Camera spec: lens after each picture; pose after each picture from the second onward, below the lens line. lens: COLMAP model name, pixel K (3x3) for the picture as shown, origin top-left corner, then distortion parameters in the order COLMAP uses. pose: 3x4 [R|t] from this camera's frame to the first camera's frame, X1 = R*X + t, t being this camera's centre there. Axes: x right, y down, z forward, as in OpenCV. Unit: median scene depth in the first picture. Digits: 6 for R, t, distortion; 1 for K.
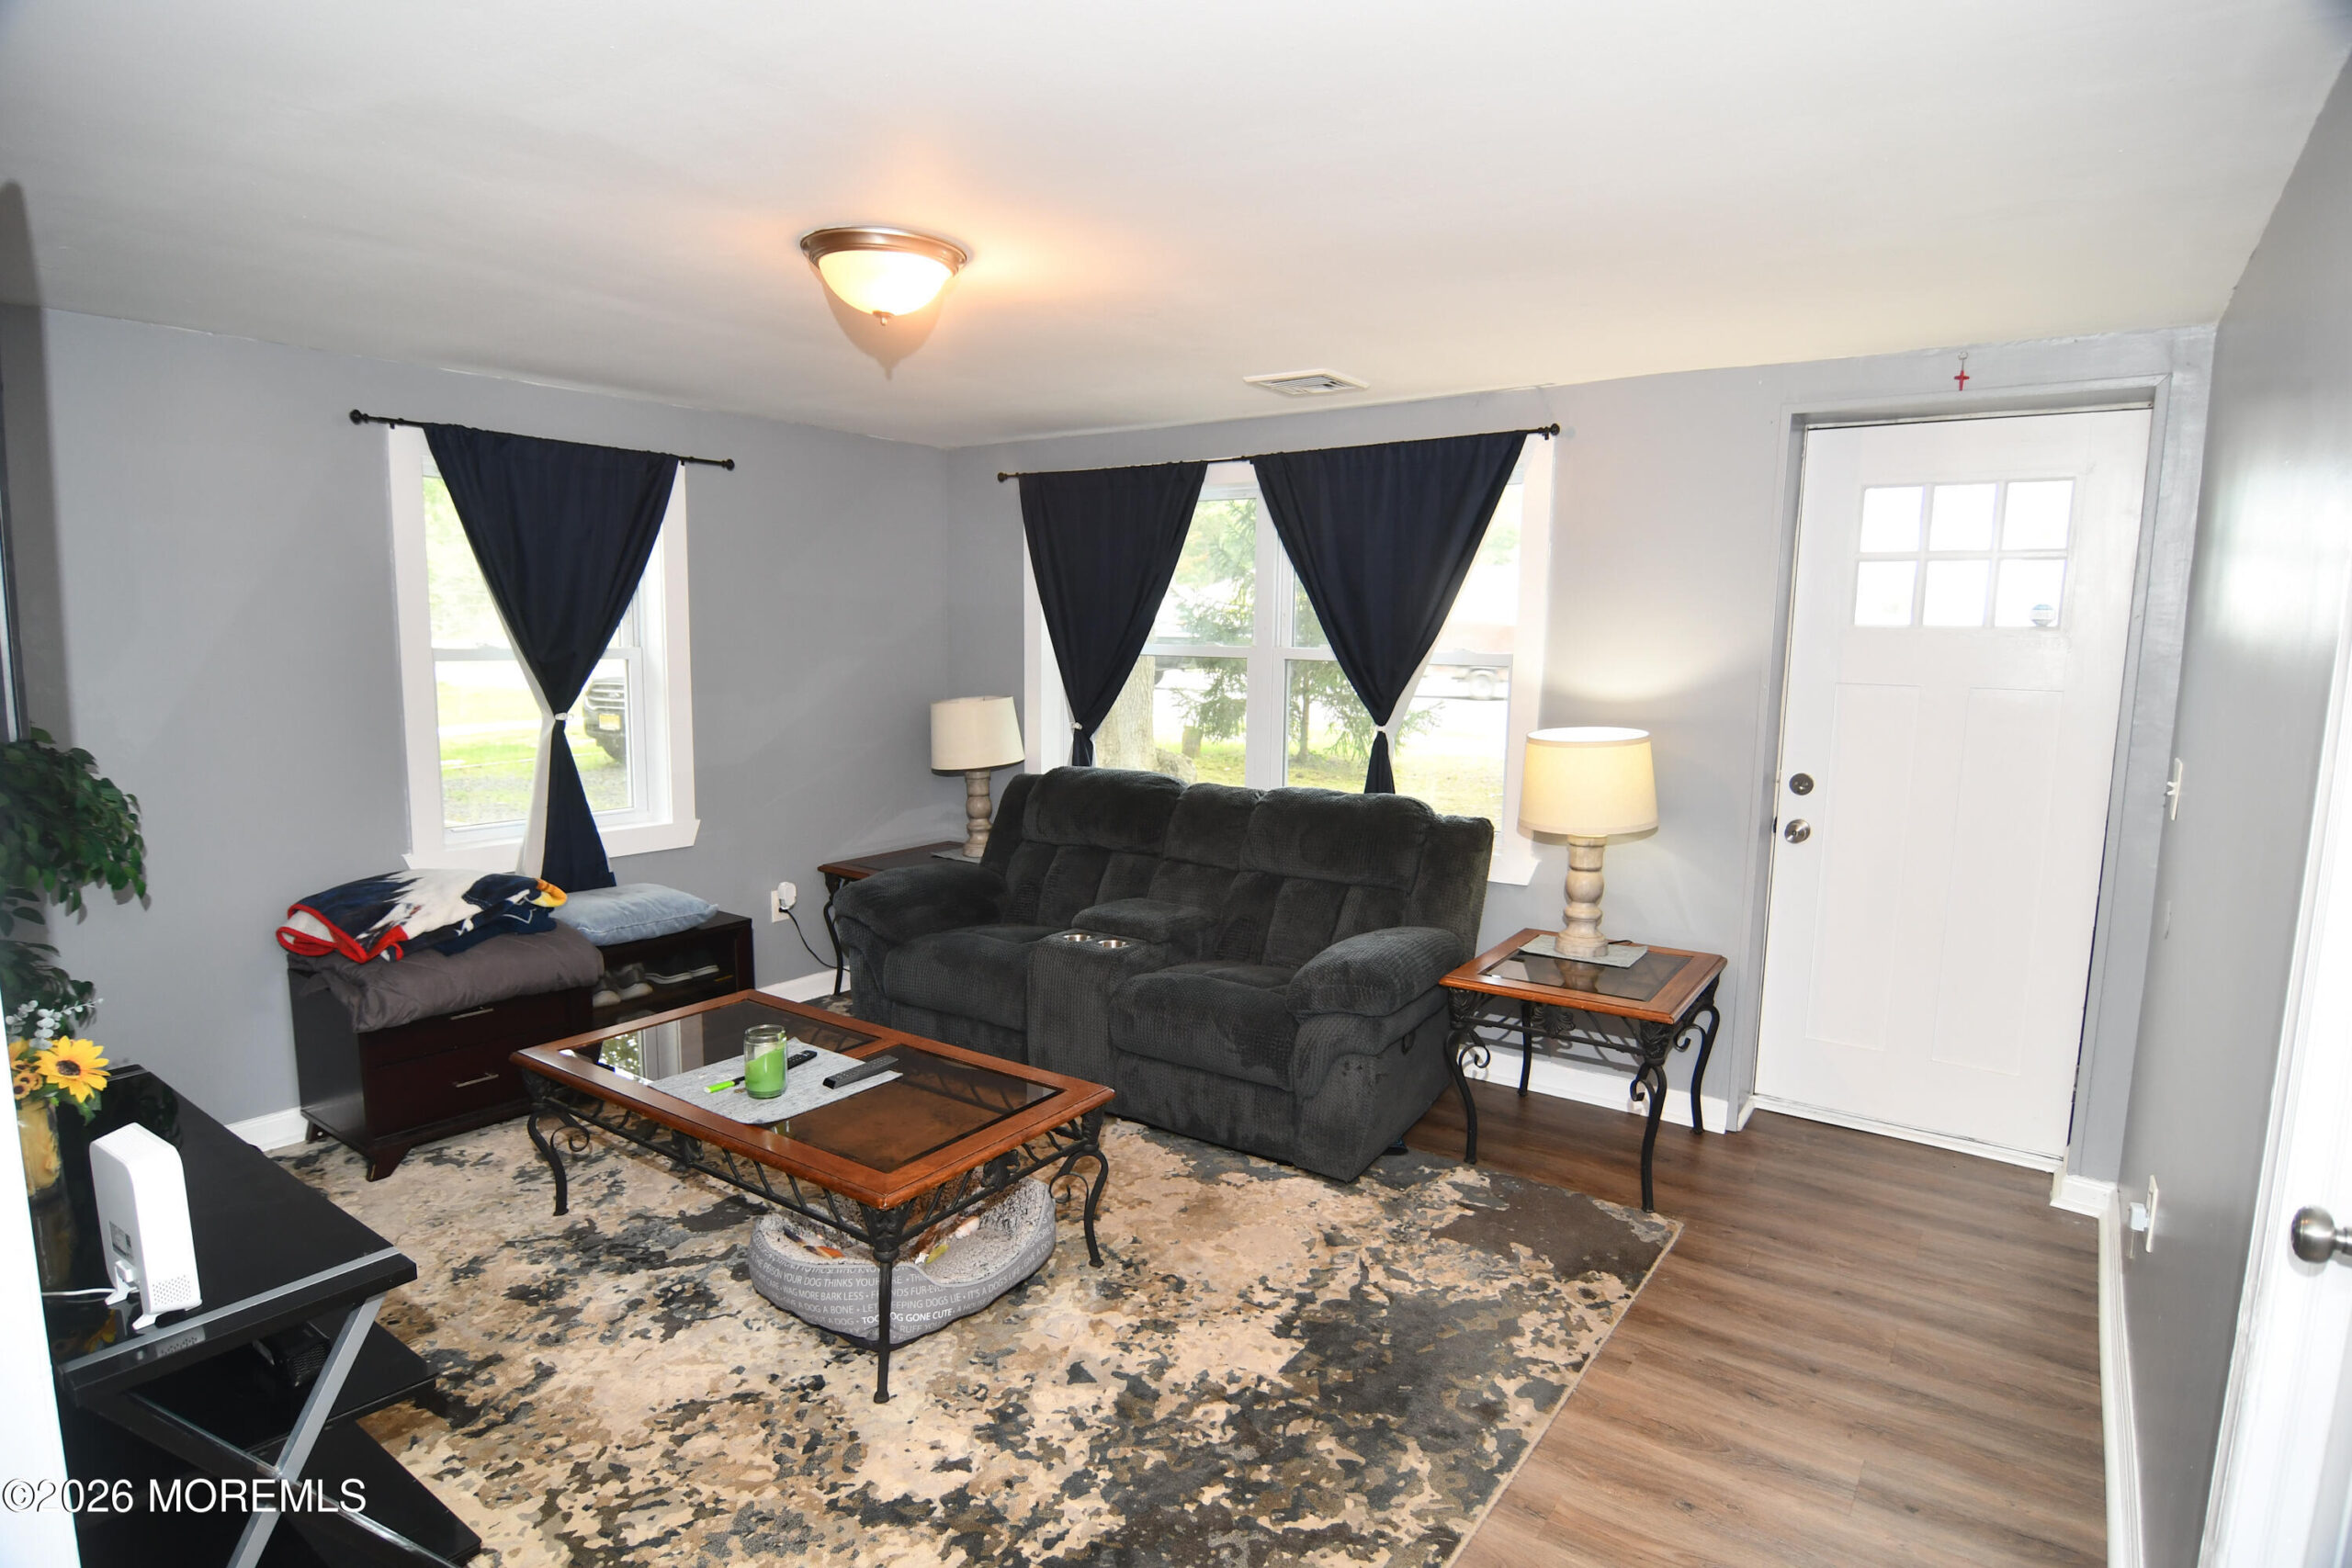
lens RADIAL K [[1263.9, 0, 1177.0], [0, 1263.9, 797.3], [0, 0, 1]] dist [-0.007564, -0.010428]
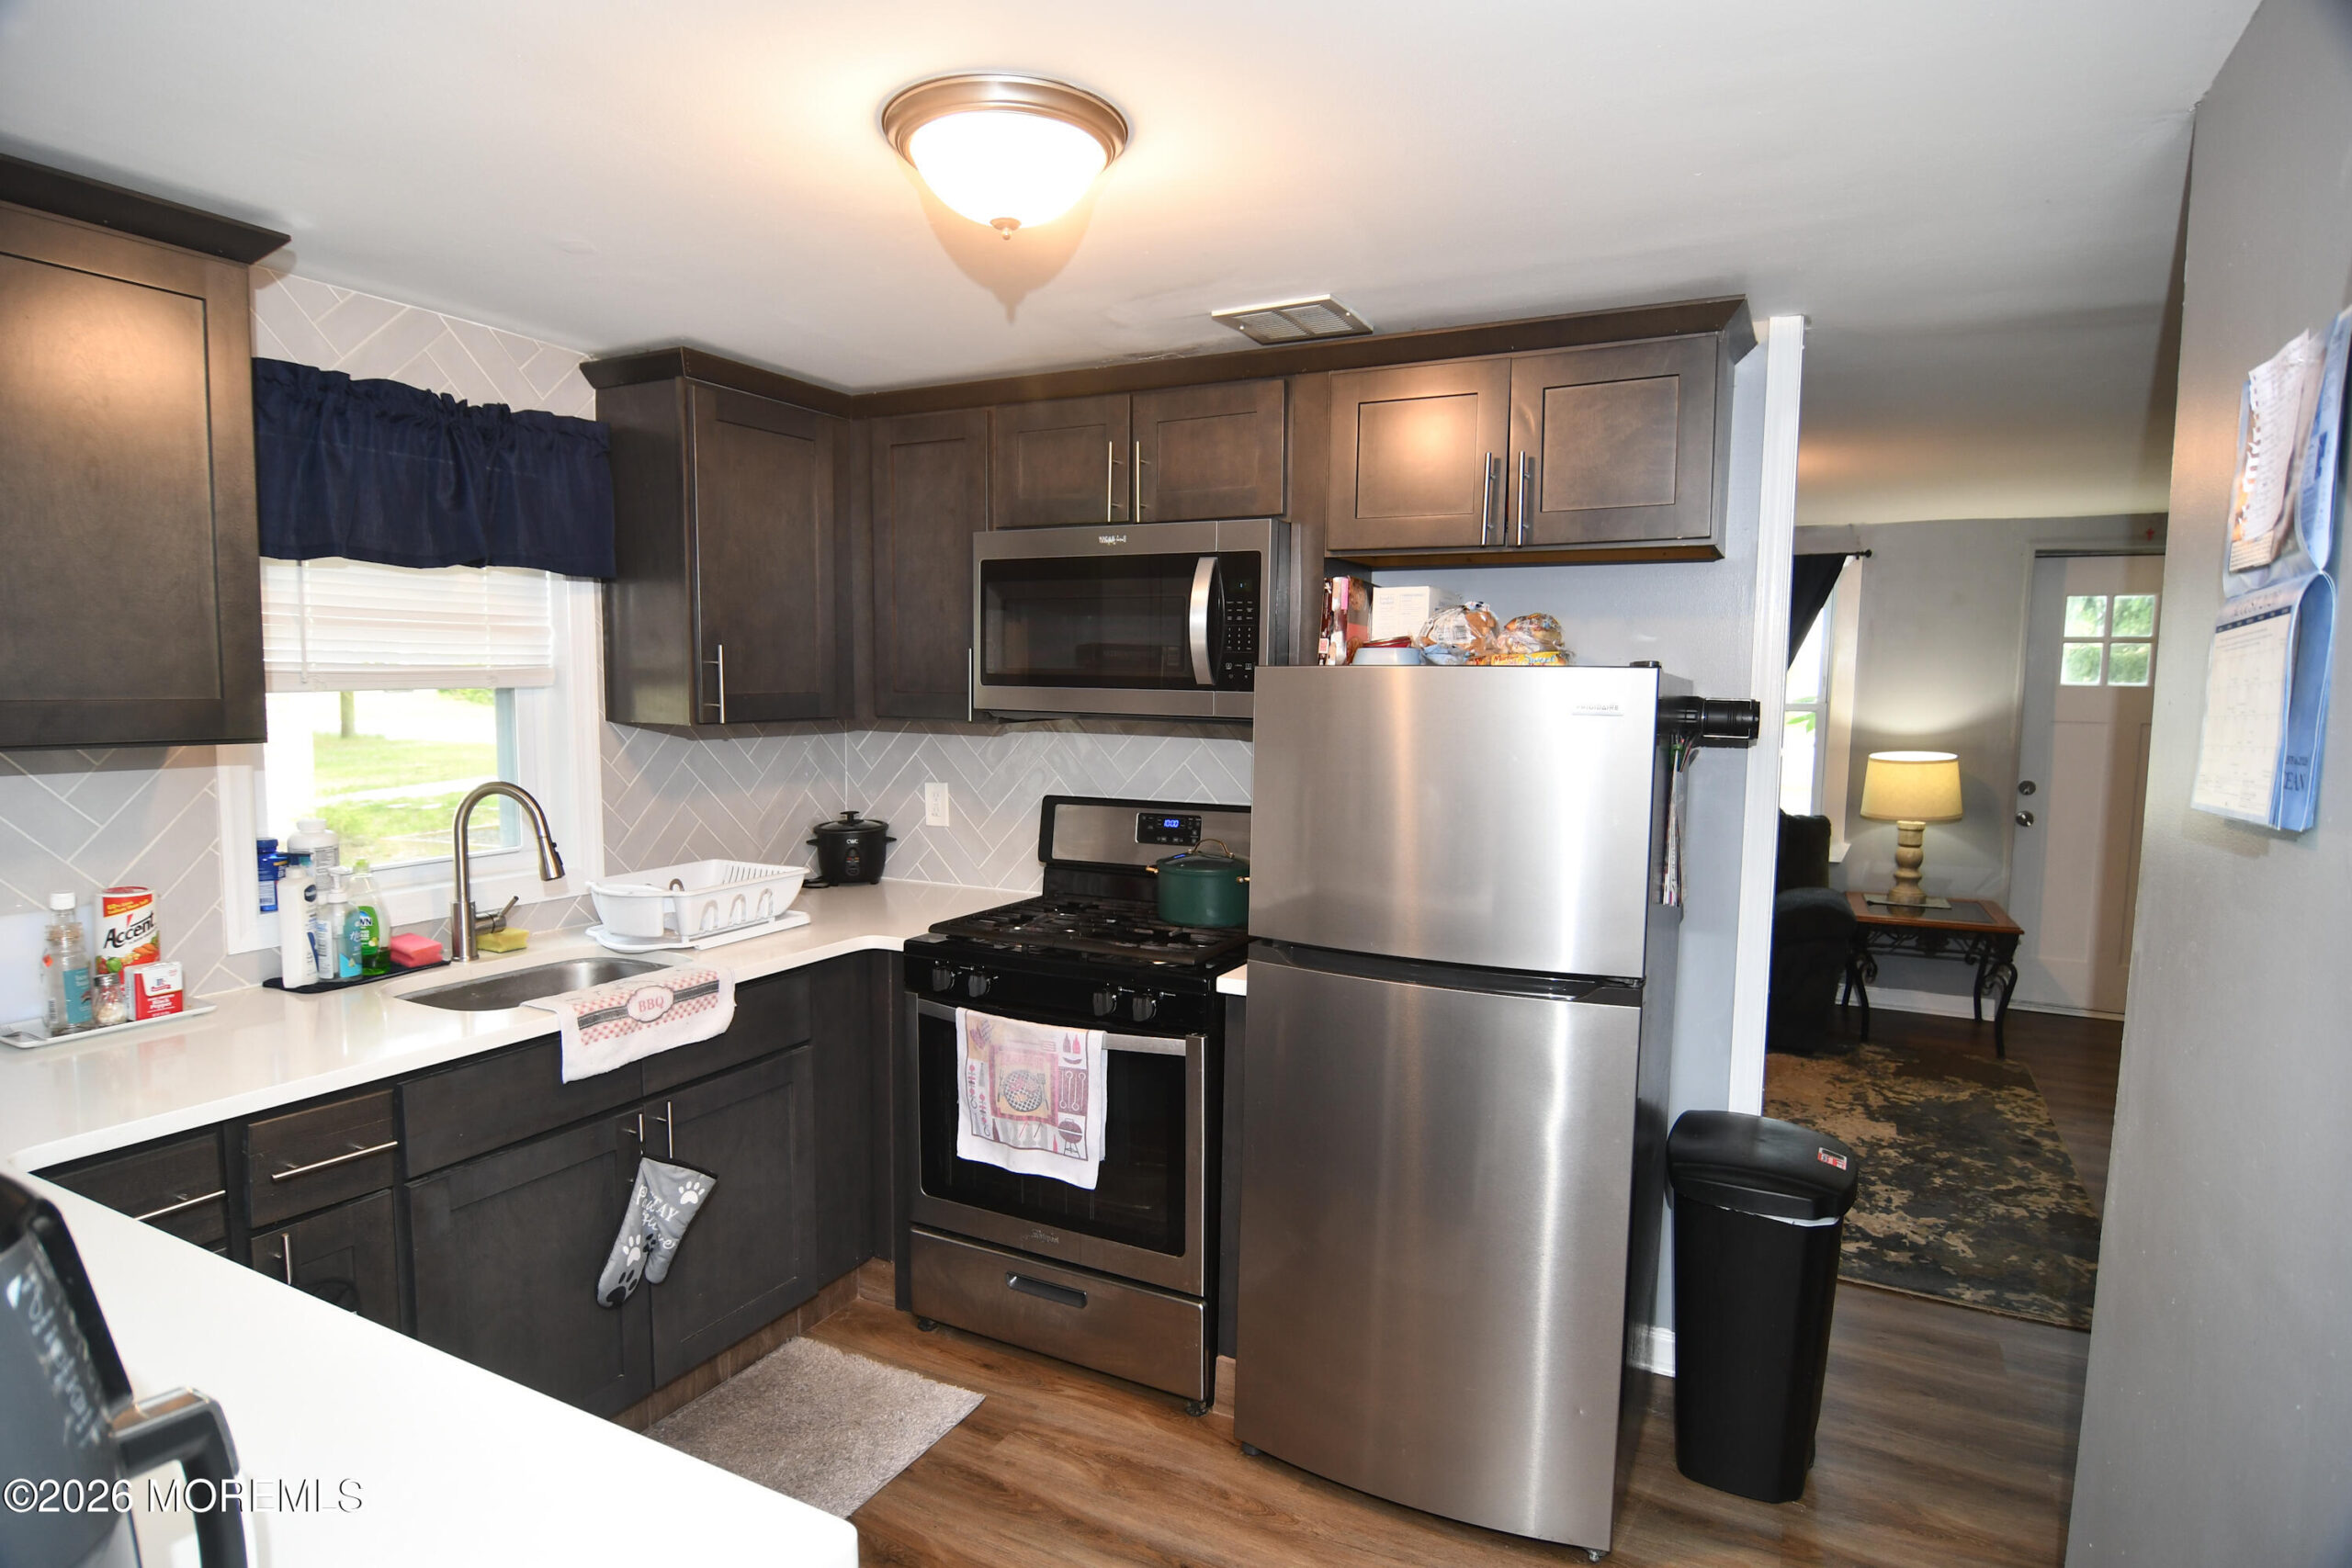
lens RADIAL K [[1263.9, 0, 1172.0], [0, 1263.9, 789.3], [0, 0, 1]] dist [-0.007564, -0.010428]
pose [[0.990495, -0.013681, 0.136864, -0.806946], [0.019682, 0.998899, -0.042585, 0.038835], [-0.136131, 0.044874, 0.989674, -0.393024]]
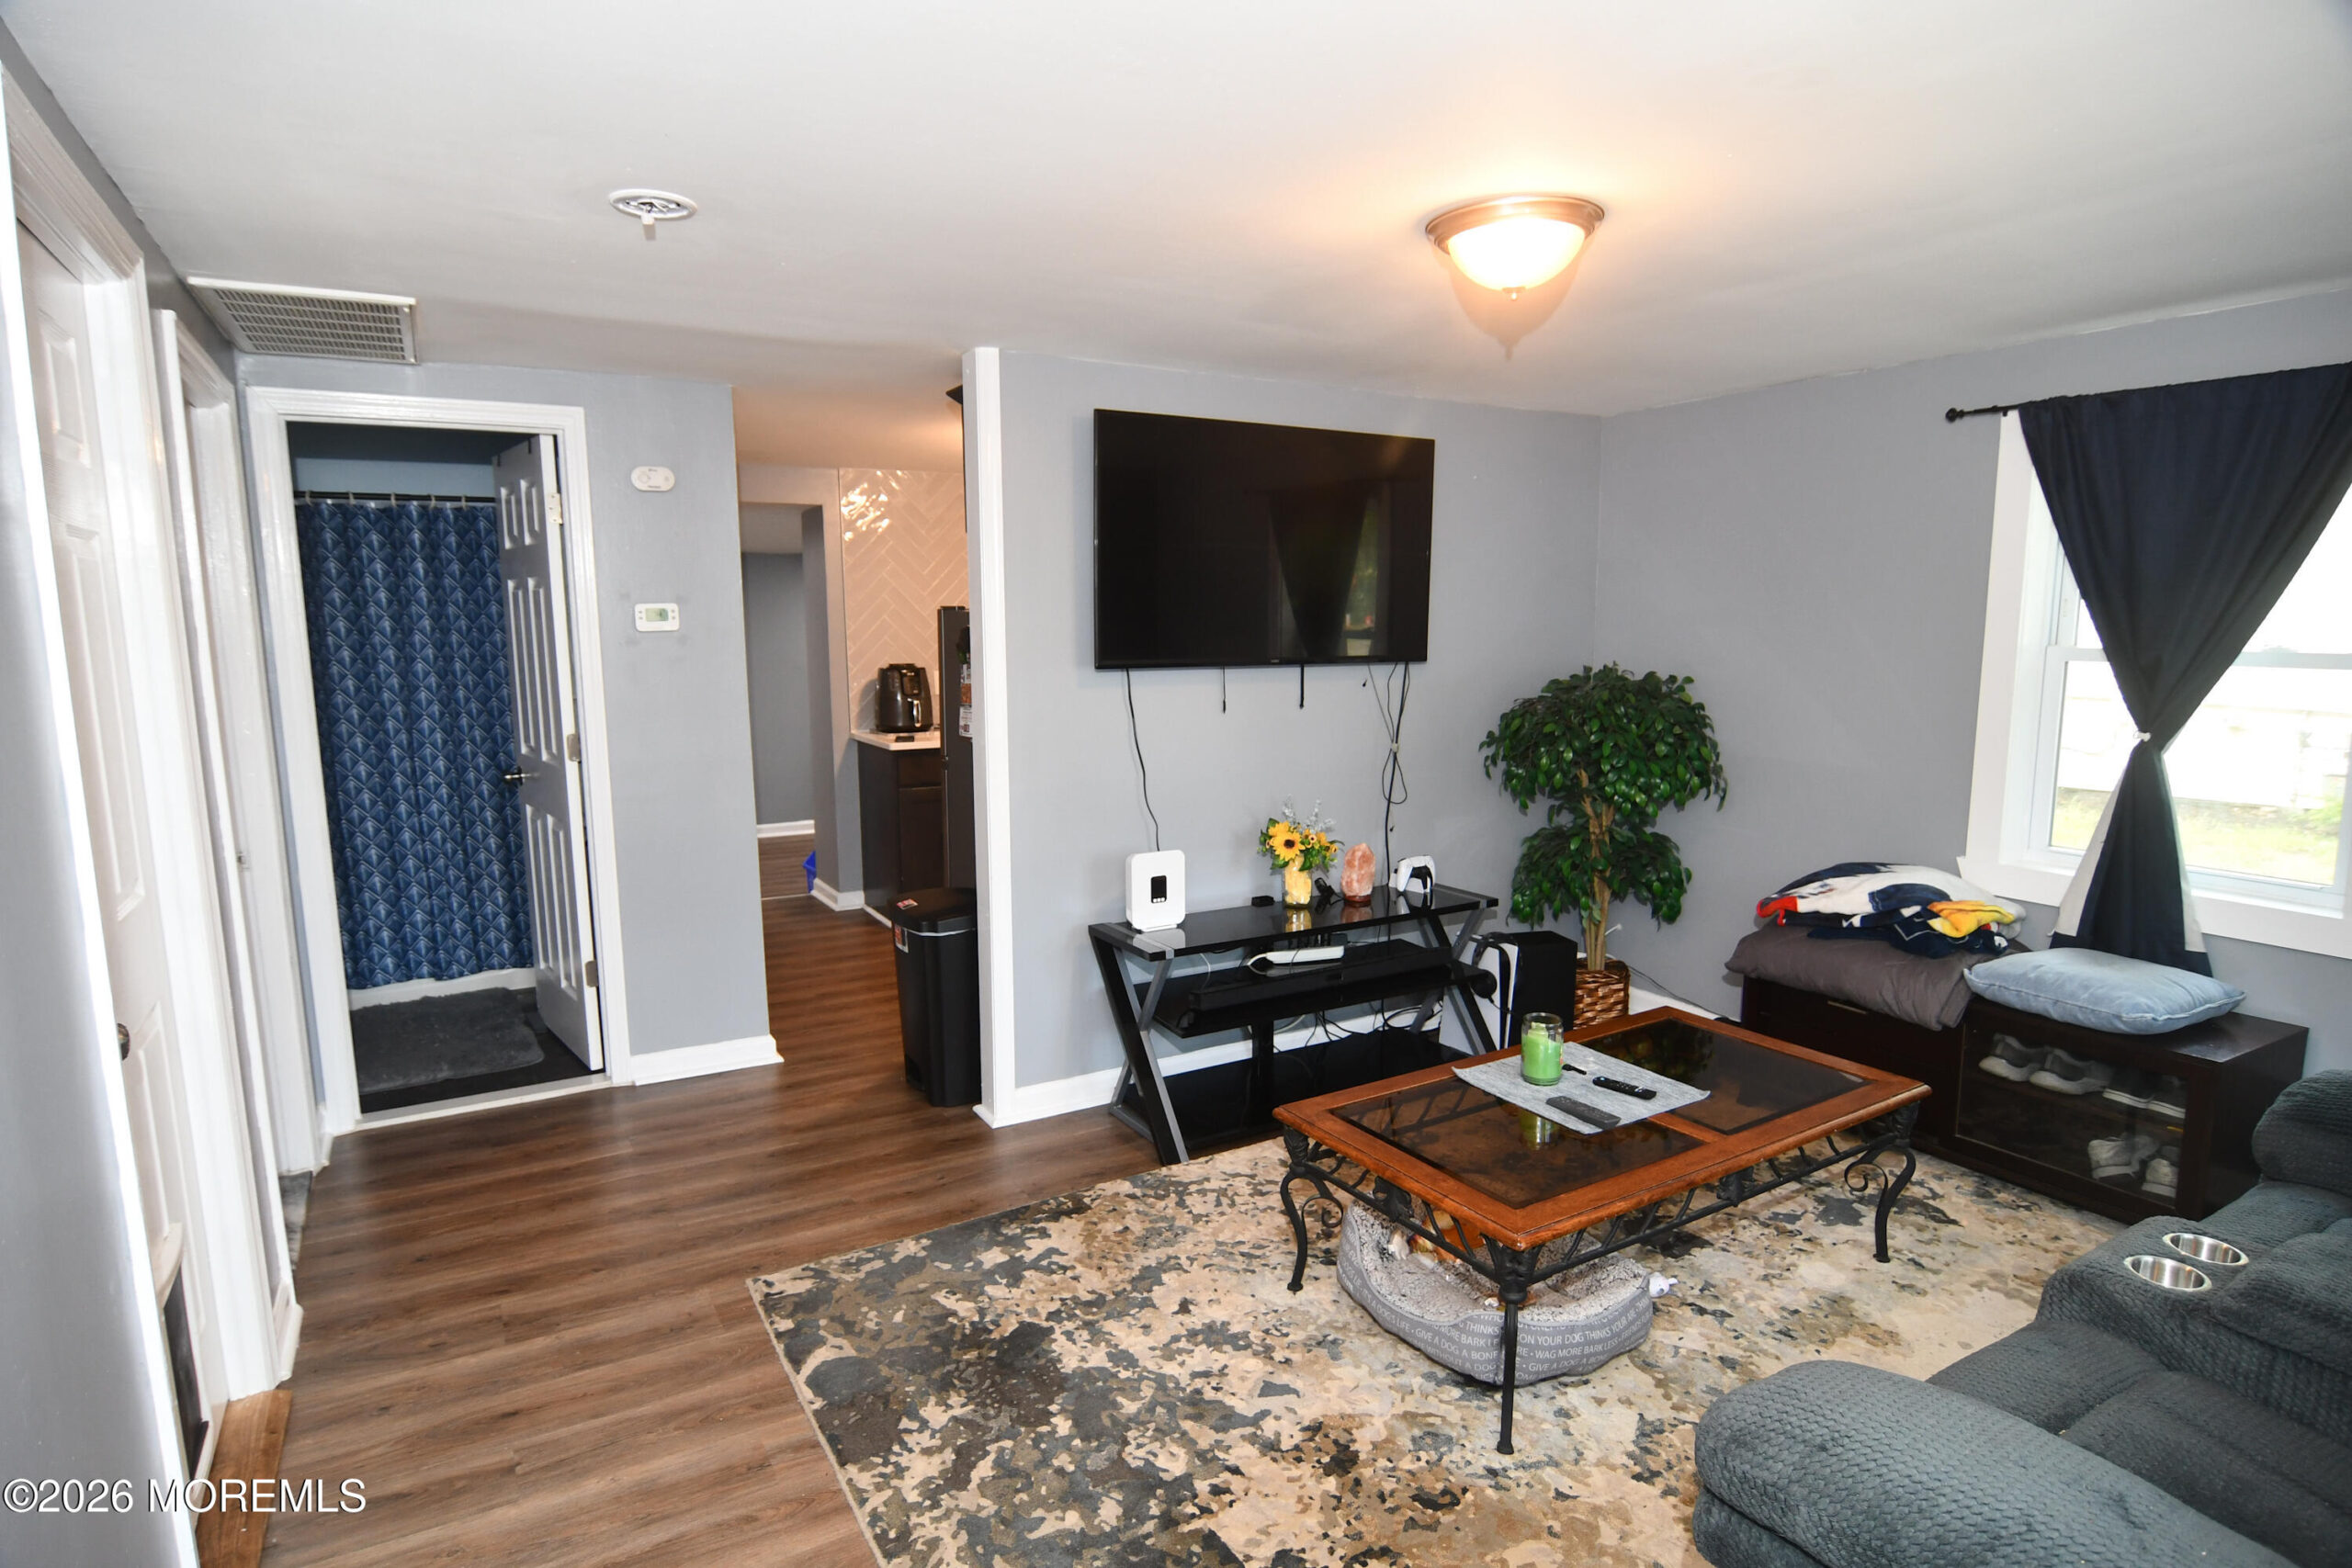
lens RADIAL K [[1263.9, 0, 1156.8], [0, 1263.9, 803.1], [0, 0, 1]] dist [-0.007564, -0.010428]
pose [[-0.416003, 0.122423, -0.901085, 0.575740], [-0.118172, 0.975217, 0.187051, -0.114456], [0.901652, 0.184297, -0.391226, 0.891851]]
